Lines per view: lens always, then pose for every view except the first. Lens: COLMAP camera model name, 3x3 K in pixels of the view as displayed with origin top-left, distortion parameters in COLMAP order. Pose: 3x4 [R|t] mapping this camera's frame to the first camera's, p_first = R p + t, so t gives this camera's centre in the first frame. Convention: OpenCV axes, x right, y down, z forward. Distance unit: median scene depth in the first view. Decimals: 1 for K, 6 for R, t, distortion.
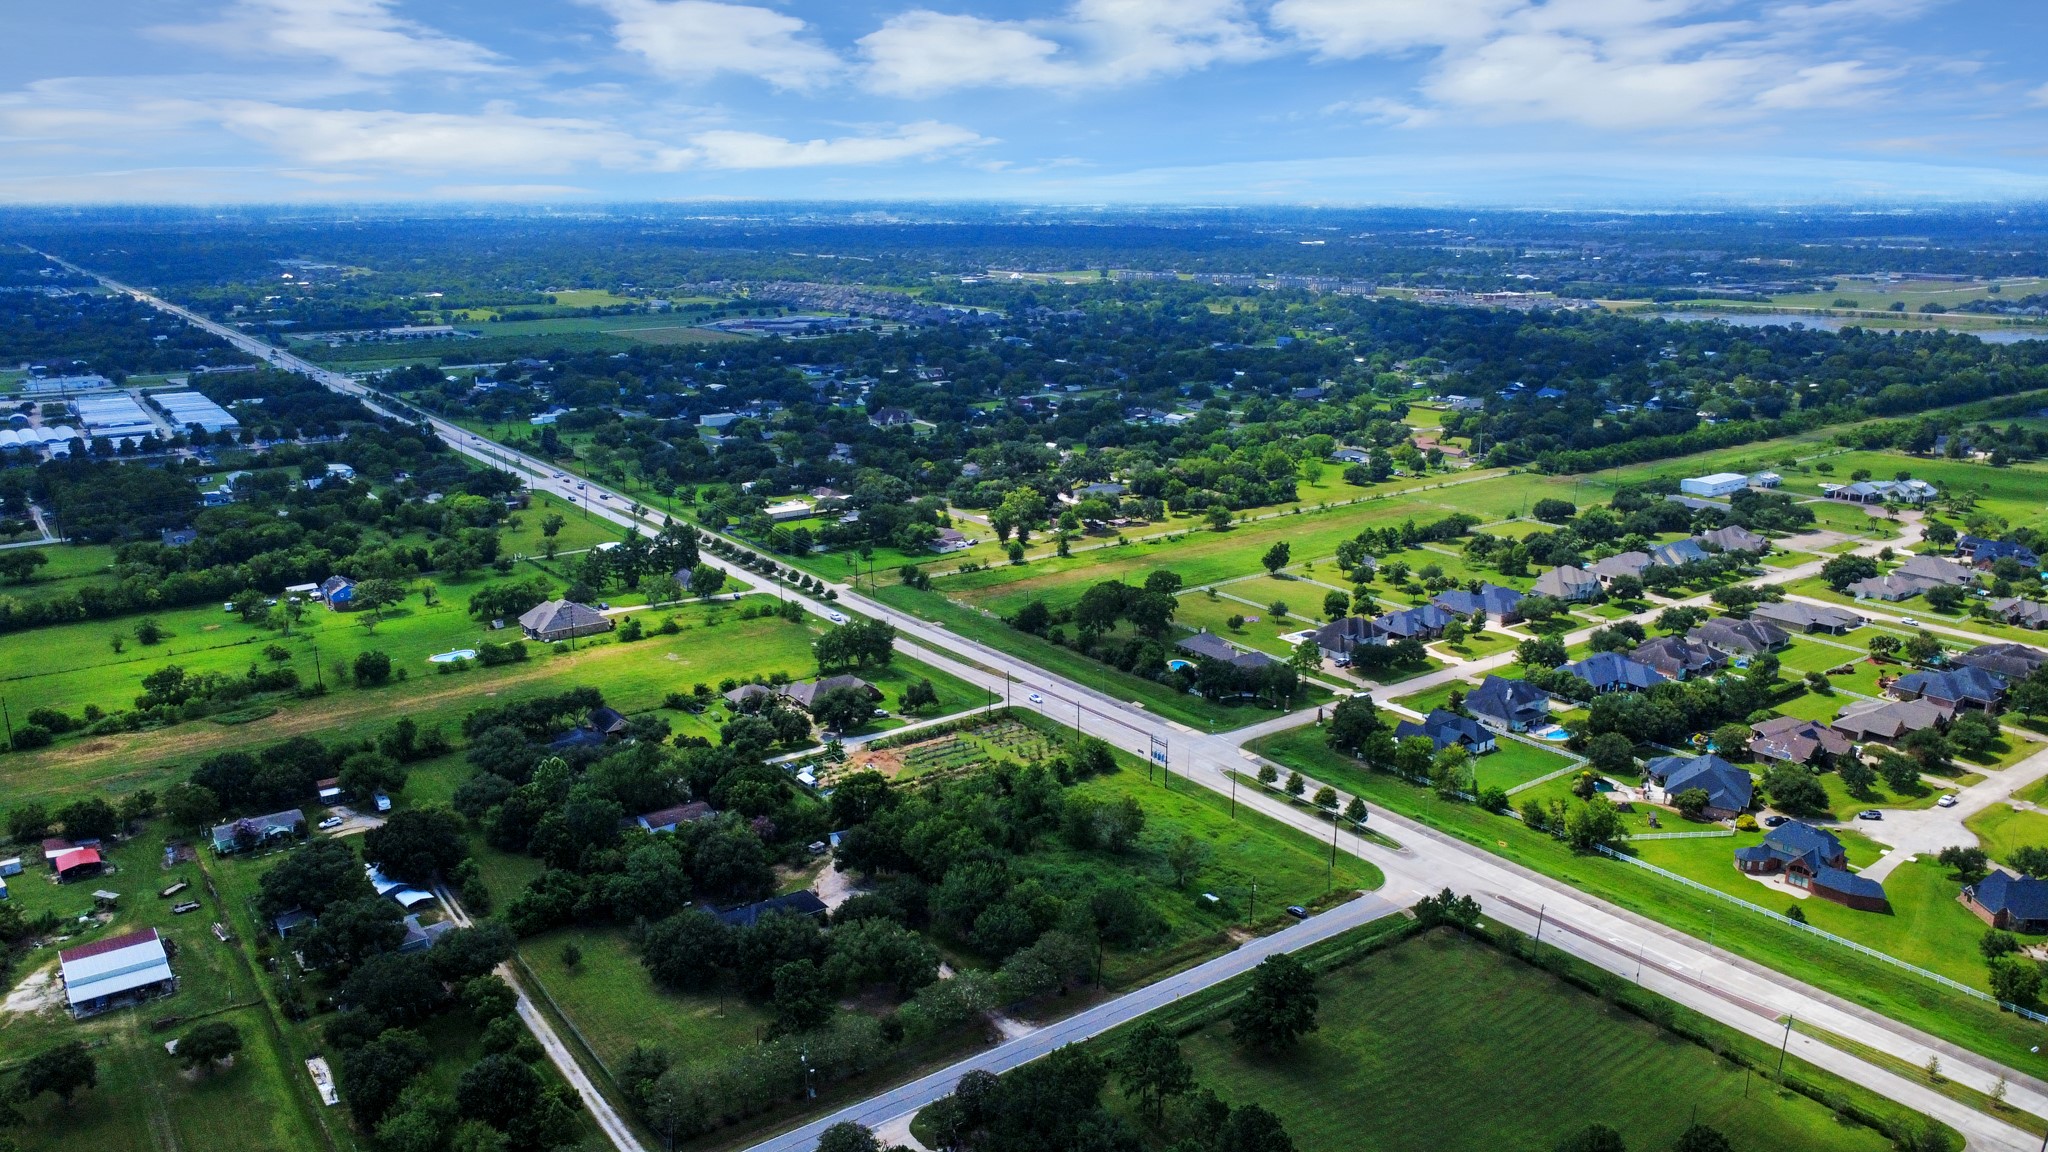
lens RADIAL K [[1492.0, 0, 1024.8], [0, 1492.0, 577.1], [0, 0, 1]] dist [0.003319, -0.002141]
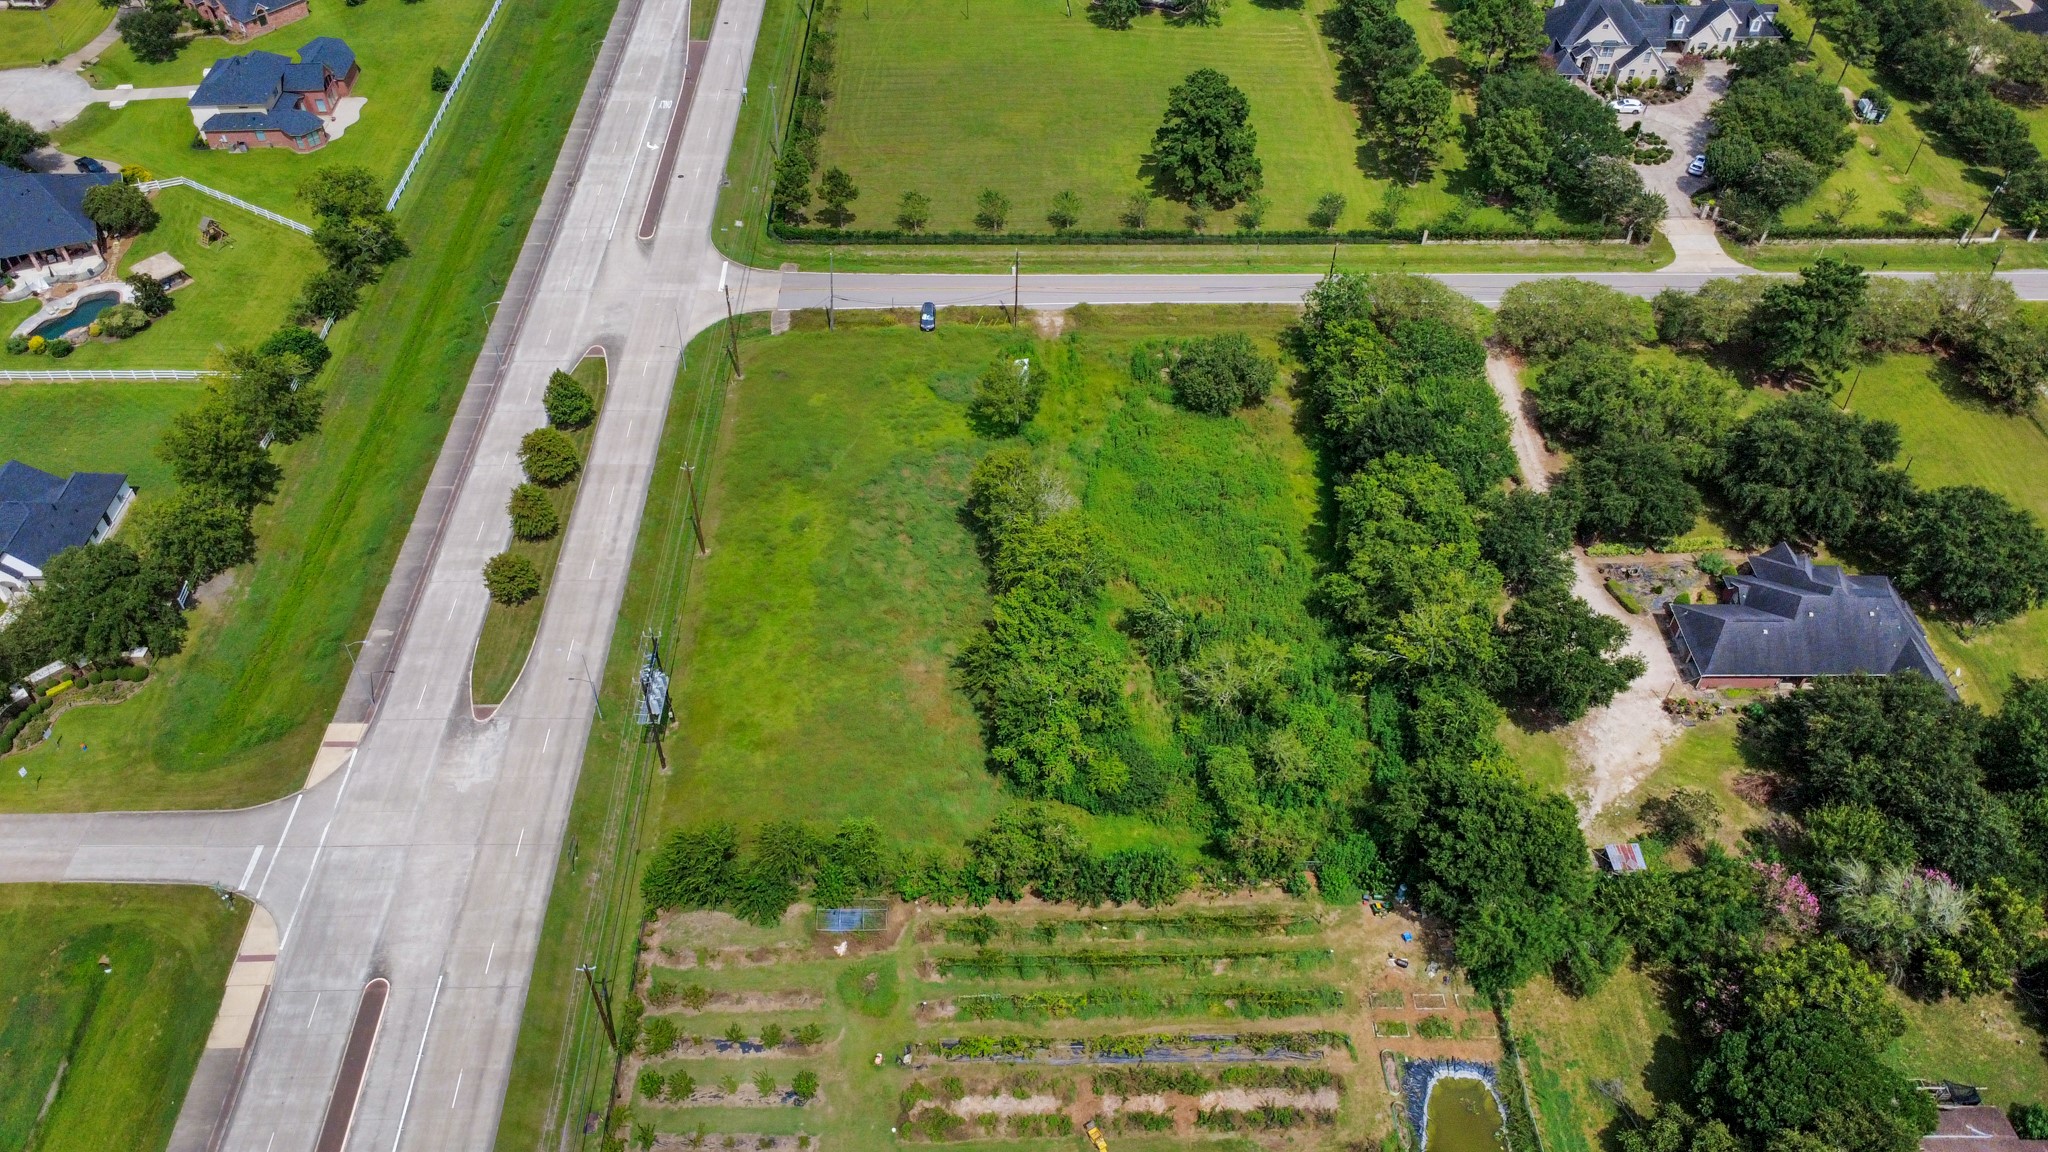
lens RADIAL K [[1492.0, 0, 1024.8], [0, 1492.0, 577.1], [0, 0, 1]] dist [0.003319, -0.002141]
pose [[-0.816374, -0.414061, 0.402600, -0.113046], [0.137462, 0.537766, 0.831813, -0.176923], [-0.560926, 0.734412, -0.382100, 0.972807]]
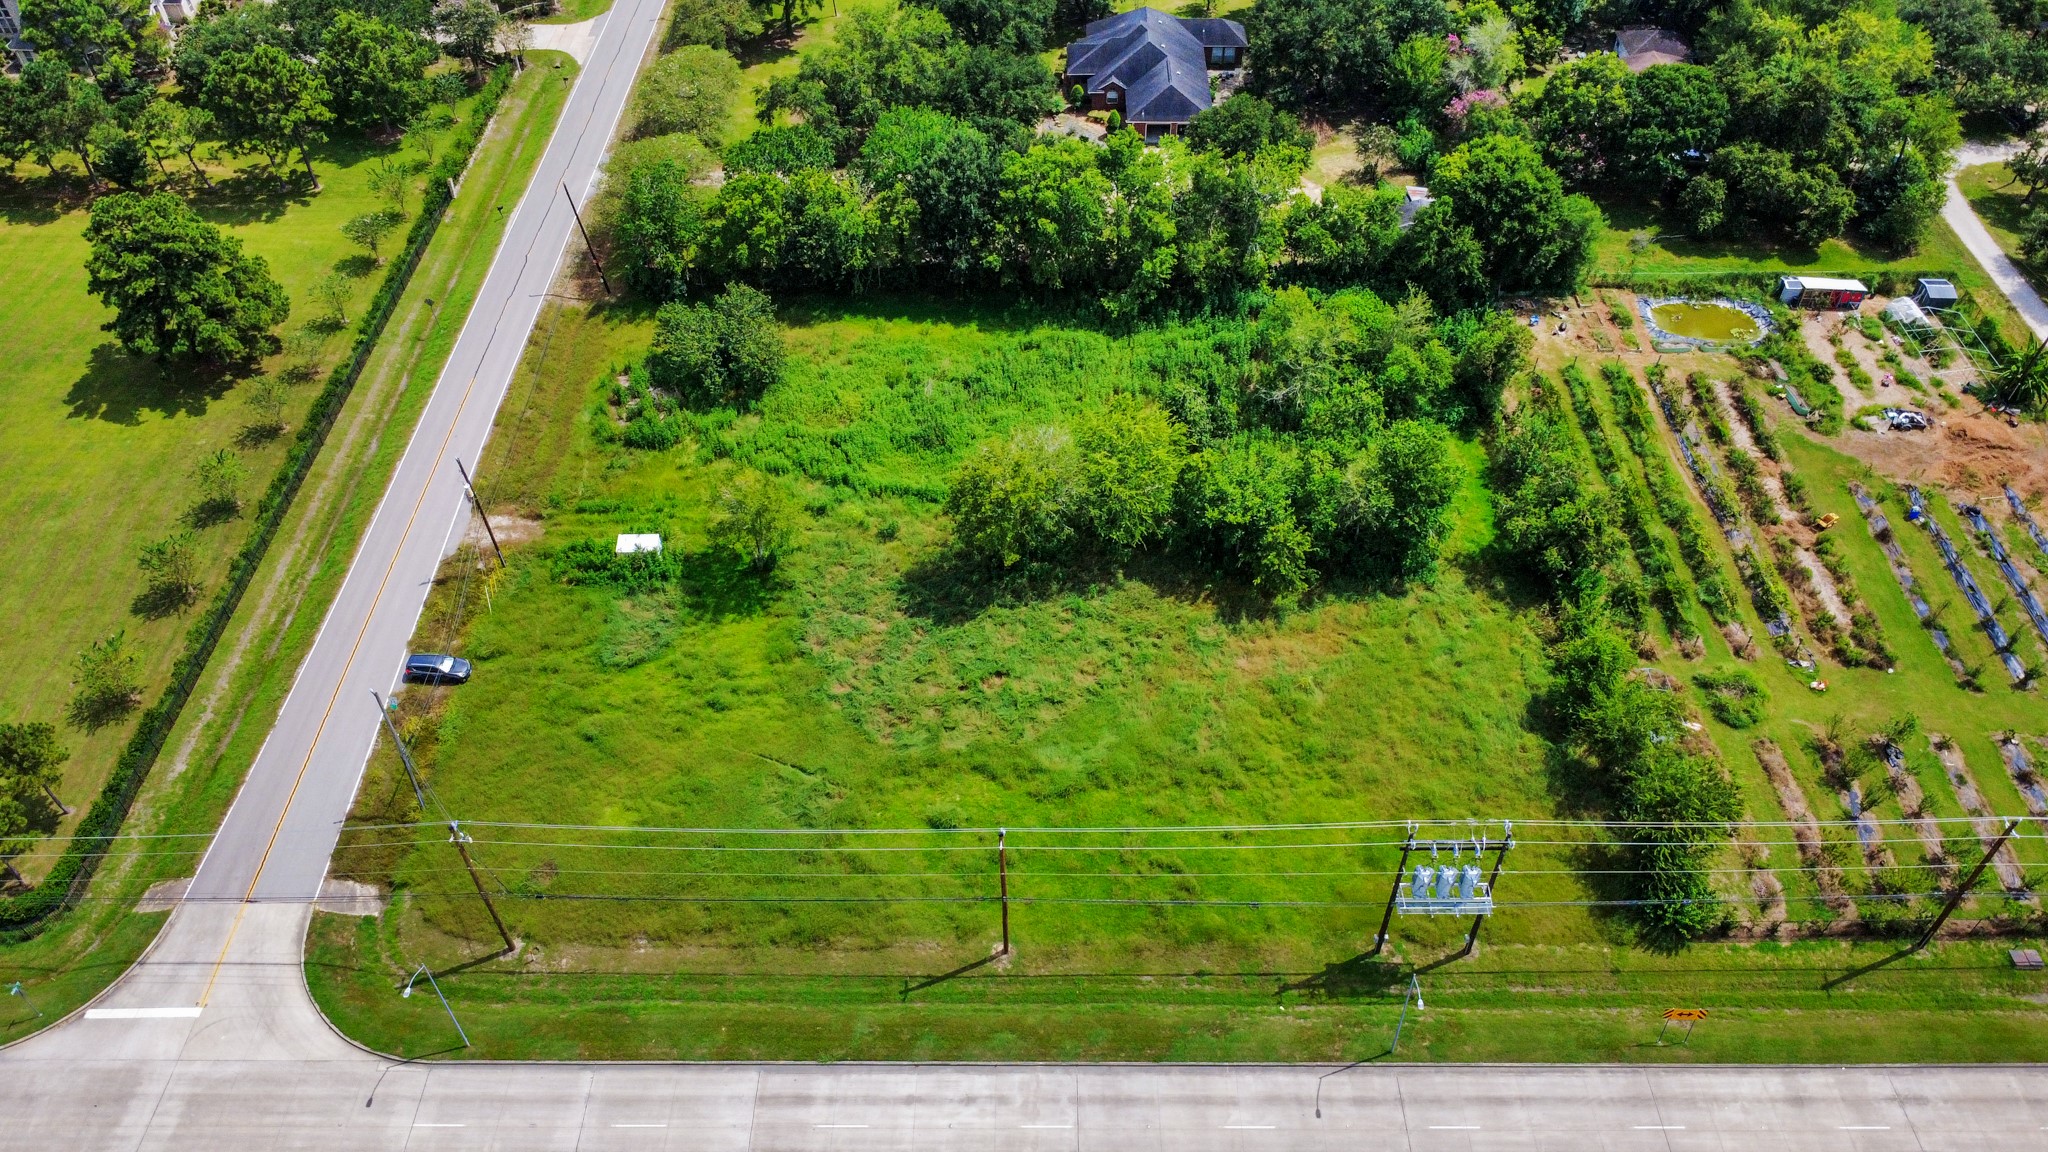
lens RADIAL K [[1492.0, 0, 1024.8], [0, 1492.0, 577.1], [0, 0, 1]] dist [0.003319, -0.002141]
pose [[-0.597500, 0.571562, -0.562415, 0.216361], [-0.194180, 0.577371, 0.793055, -0.079268], [0.778002, 0.583060, -0.233994, 0.886383]]
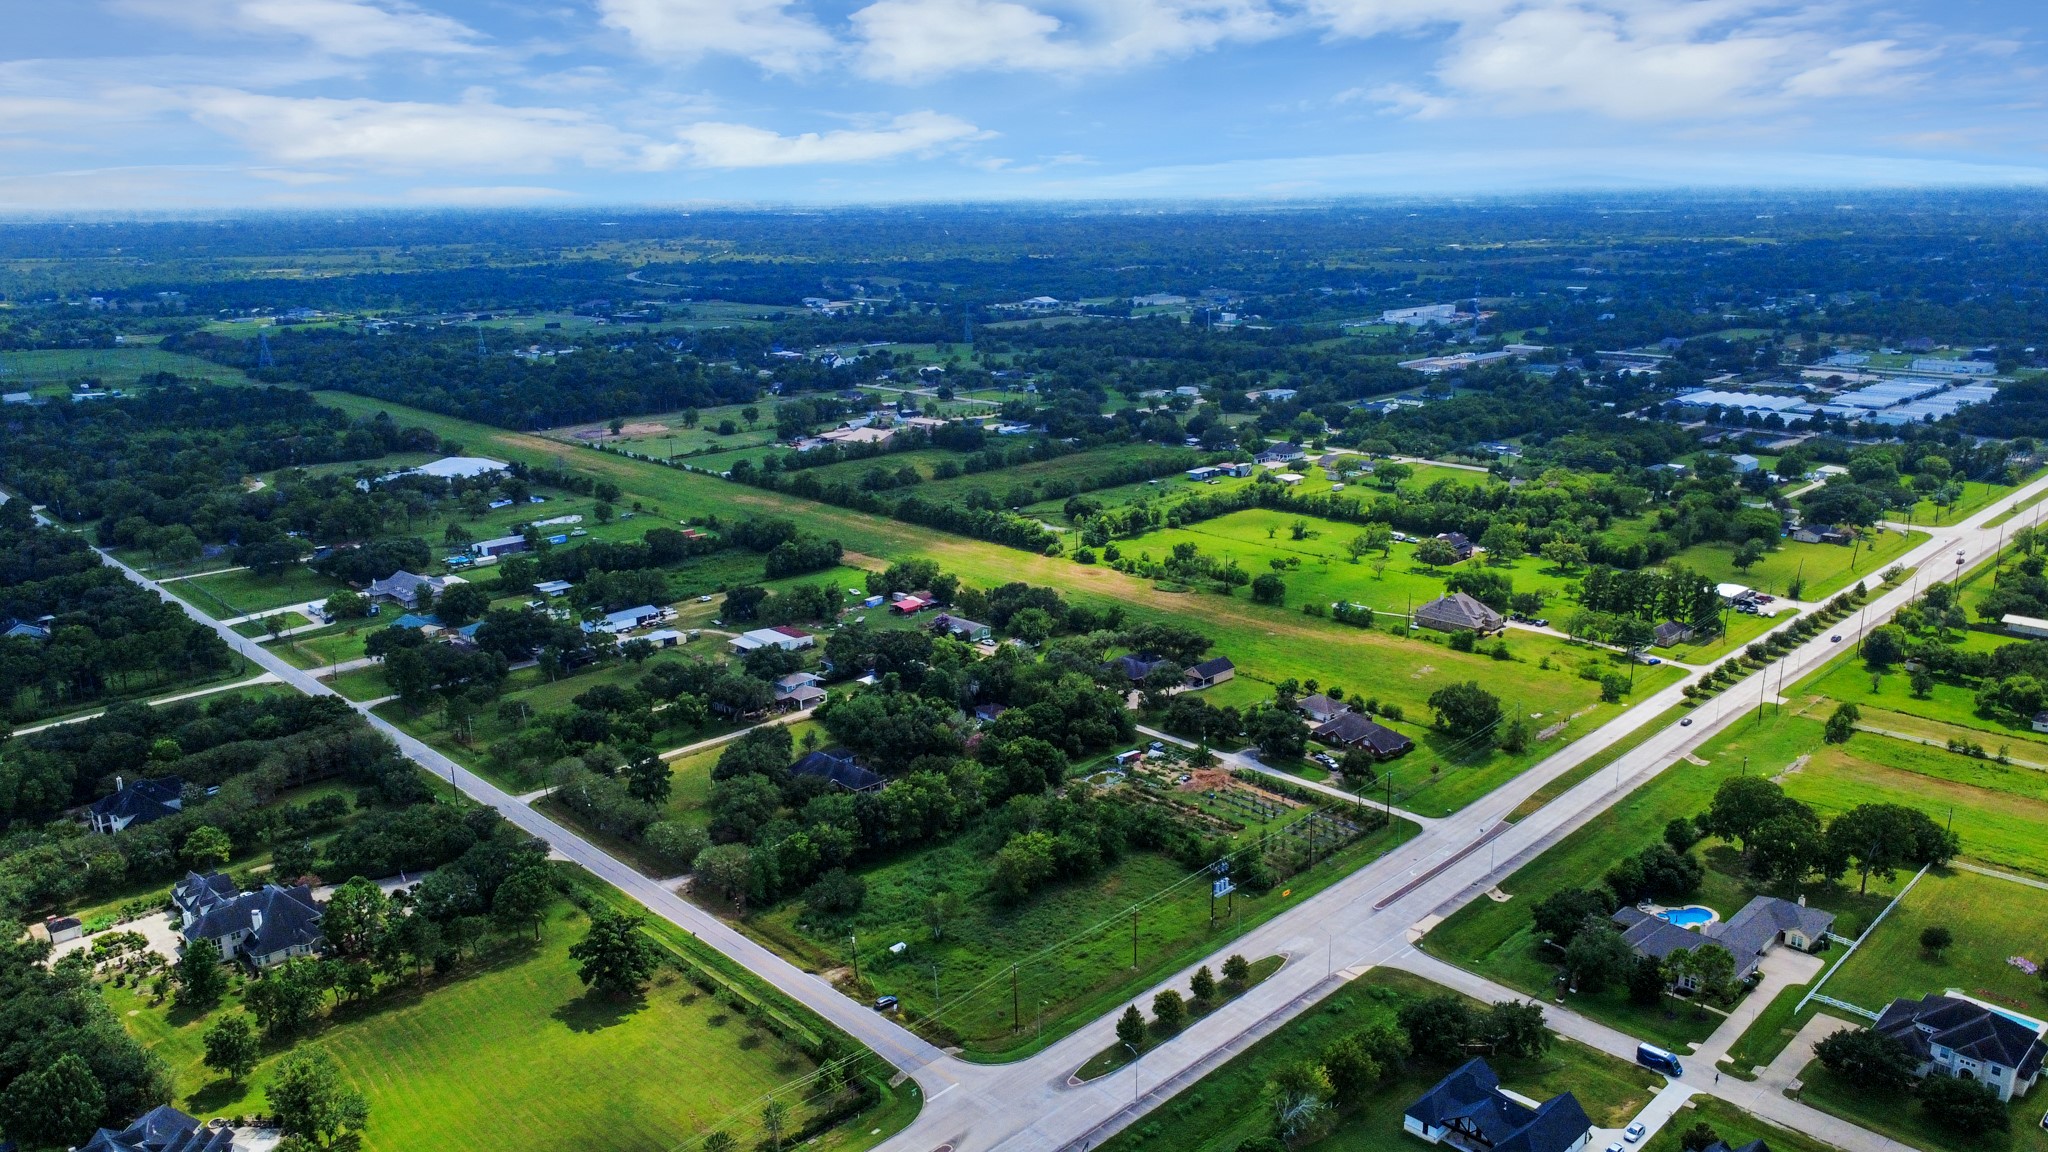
lens RADIAL K [[1492.0, 0, 1024.8], [0, 1492.0, 577.1], [0, 0, 1]] dist [0.003319, -0.002141]
pose [[0.140315, 0.251680, -0.957585, 0.740646], [-0.236569, 0.947663, 0.214408, -0.172690], [0.961430, 0.196450, 0.192511, 0.641945]]
